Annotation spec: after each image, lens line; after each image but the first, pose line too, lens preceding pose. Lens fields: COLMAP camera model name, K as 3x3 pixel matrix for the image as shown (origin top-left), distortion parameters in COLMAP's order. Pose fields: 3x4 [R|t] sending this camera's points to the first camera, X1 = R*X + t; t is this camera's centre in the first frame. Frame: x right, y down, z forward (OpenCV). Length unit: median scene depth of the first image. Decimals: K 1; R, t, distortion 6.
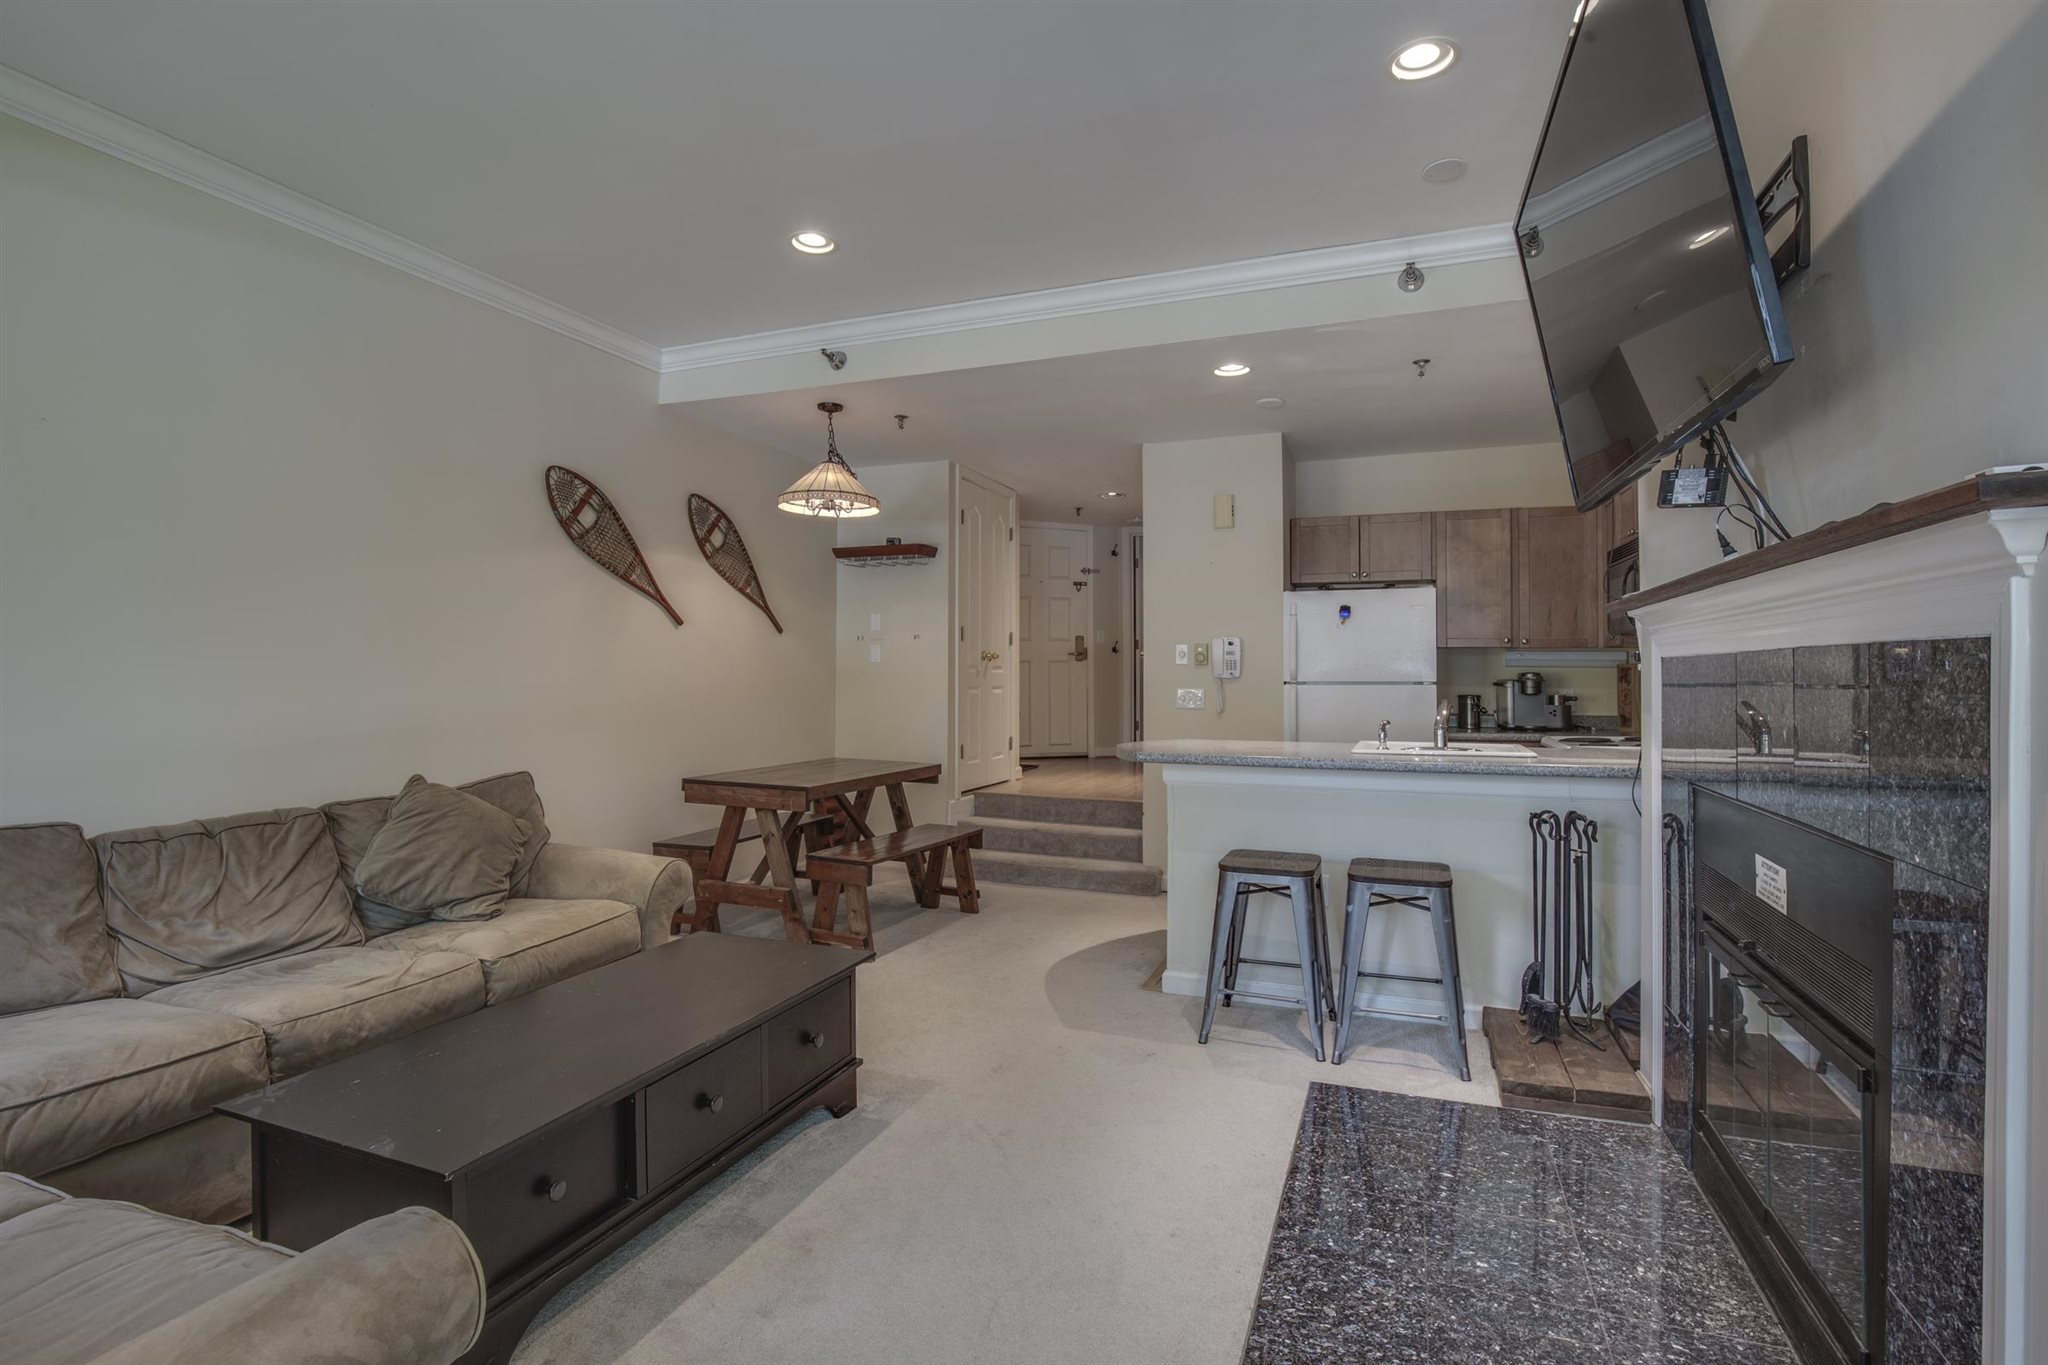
lens RADIAL K [[956.5, 0, 1011.5], [0, 956.5, 651.9], [0, 0, 1]] dist [-0.024675, 0.001830]
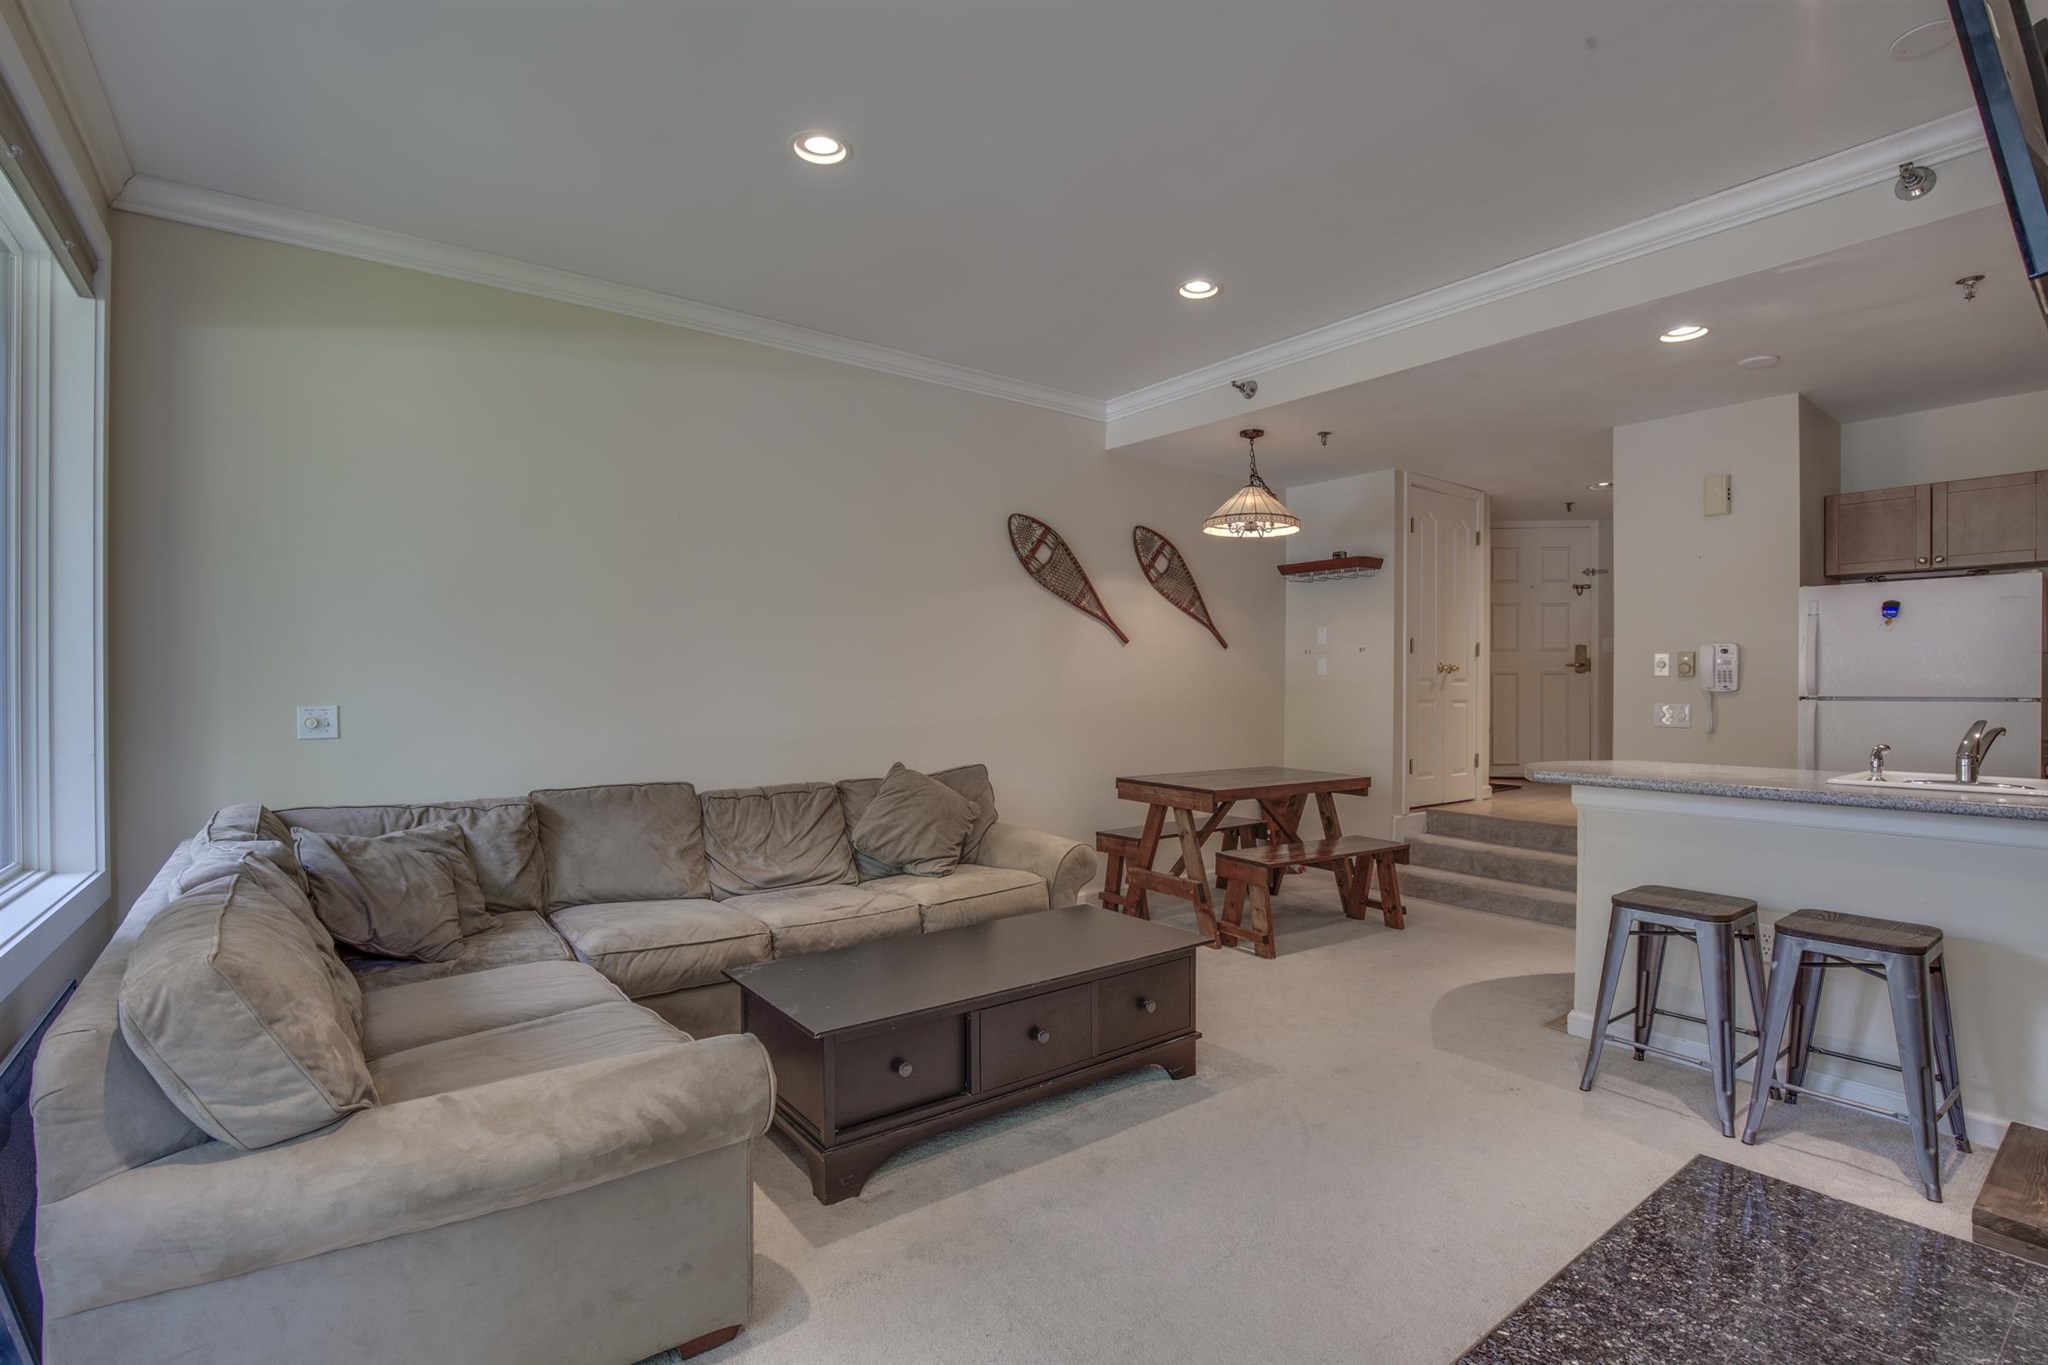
lens RADIAL K [[924.0, 0, 1024.0], [0, 924.0, 682.5], [0, 0, 1]] dist [-0.028931, 0.005952]
pose [[0.865029, -0.000836, -0.501722, 0.146369], [0.009818, 0.999835, 0.015262, 0.000876], [0.501627, -0.018127, 0.864894, -0.016030]]
